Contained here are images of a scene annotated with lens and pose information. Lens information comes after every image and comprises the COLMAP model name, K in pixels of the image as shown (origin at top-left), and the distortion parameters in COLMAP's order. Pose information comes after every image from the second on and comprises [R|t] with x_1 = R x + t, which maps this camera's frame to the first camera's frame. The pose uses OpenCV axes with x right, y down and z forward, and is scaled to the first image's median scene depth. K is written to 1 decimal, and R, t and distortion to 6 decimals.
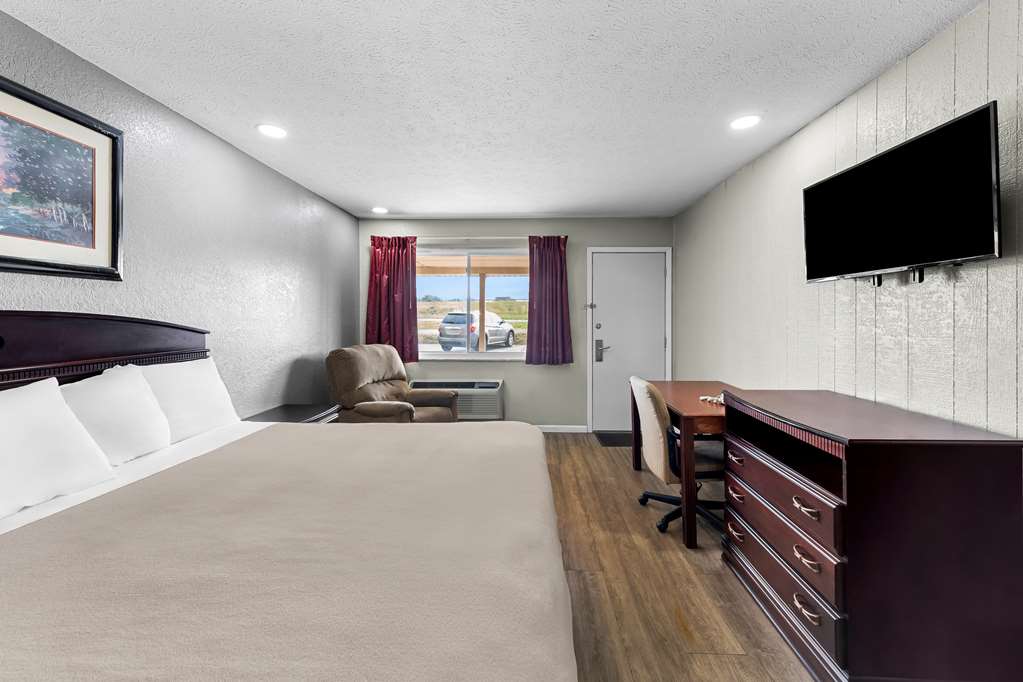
lens RADIAL K [[408.2, 0, 511.8], [0, 408.2, 308.8], [0, 0, 1]] dist [0.010479, -0.003700]
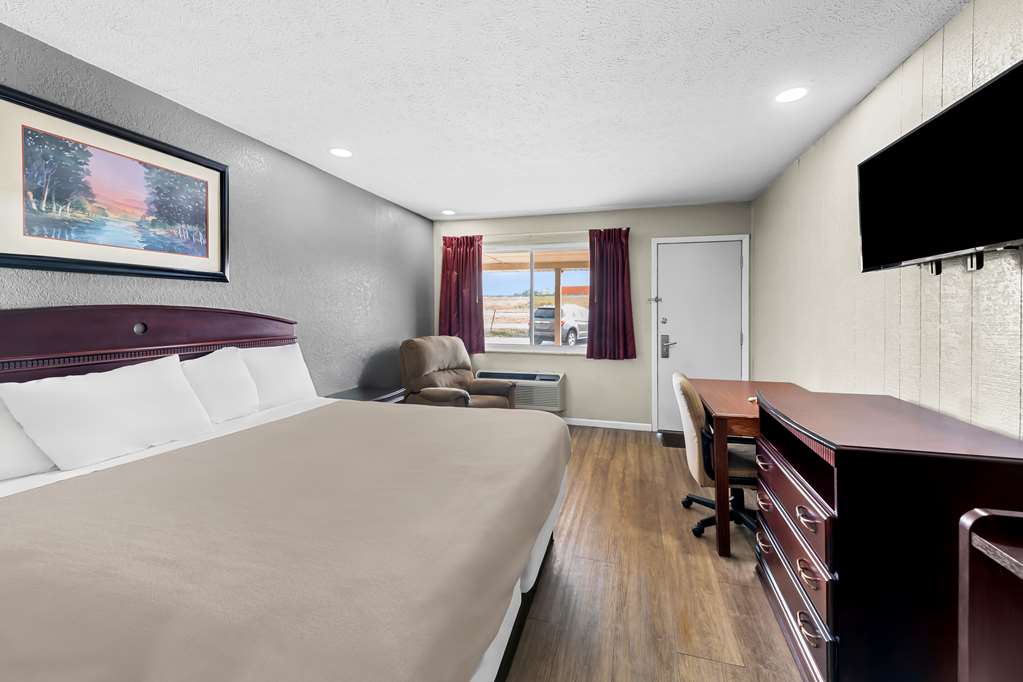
lens RADIAL K [[408.2, 0, 509.2], [0, 408.2, 305.8], [0, 0, 1]] dist [0.010479, -0.003700]
pose [[0.970233, -0.001916, -0.242166, 0.197161], [0.003388, 0.999978, 0.005662, 0.001770], [0.242150, -0.006314, 0.970218, -0.031763]]
